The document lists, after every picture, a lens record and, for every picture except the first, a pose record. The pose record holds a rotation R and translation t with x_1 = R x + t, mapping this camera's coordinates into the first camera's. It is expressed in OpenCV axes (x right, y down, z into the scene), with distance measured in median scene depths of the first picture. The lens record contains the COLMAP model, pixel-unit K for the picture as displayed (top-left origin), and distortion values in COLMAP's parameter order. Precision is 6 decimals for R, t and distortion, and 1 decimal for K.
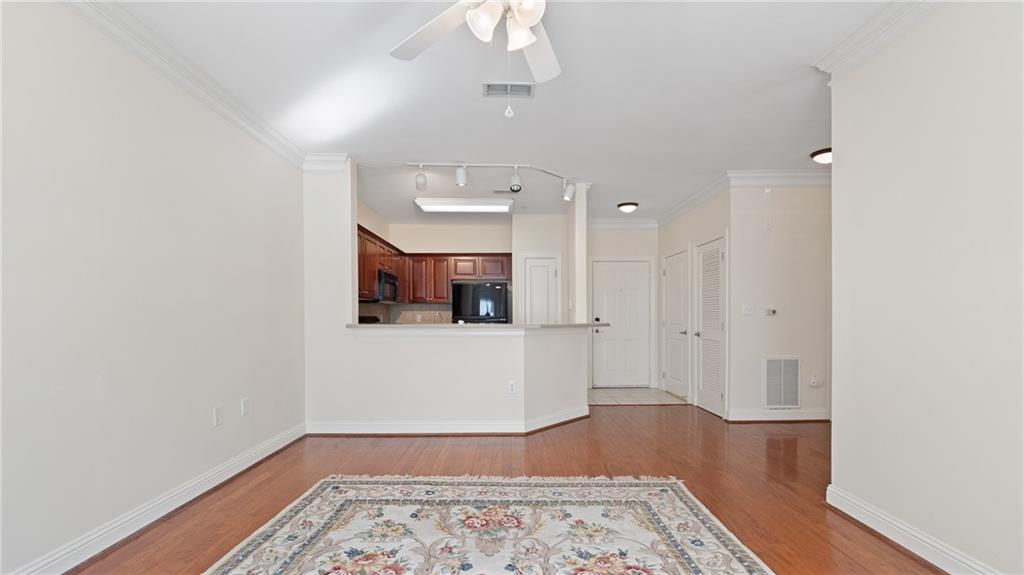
lens RADIAL K [[436.1, 0, 516.3], [0, 436.1, 313.9], [0, 0, 1]] dist [-0.000519, 0.000151]
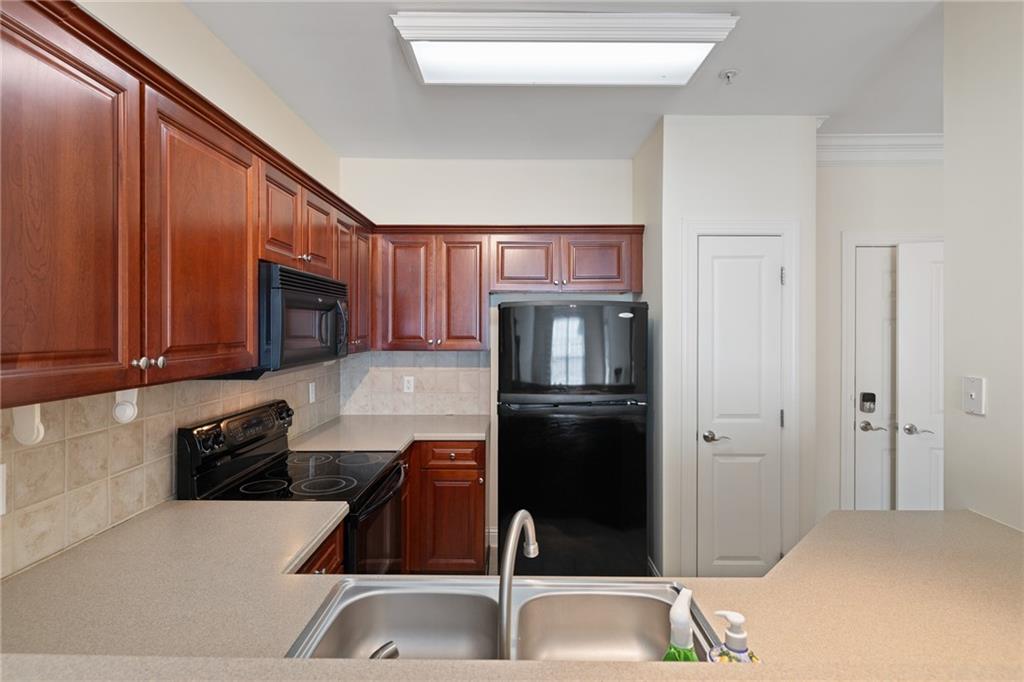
lens RADIAL K [[531.5, 0, 508.0], [0, 531.5, 337.6], [0, 0, 1]] dist [0.027823, 0.000087]
pose [[0.998861, 0.012019, -0.046183, -0.109452], [-0.011011, 0.999697, 0.022008, -0.047724], [0.046433, -0.021474, 0.998691, 0.512748]]
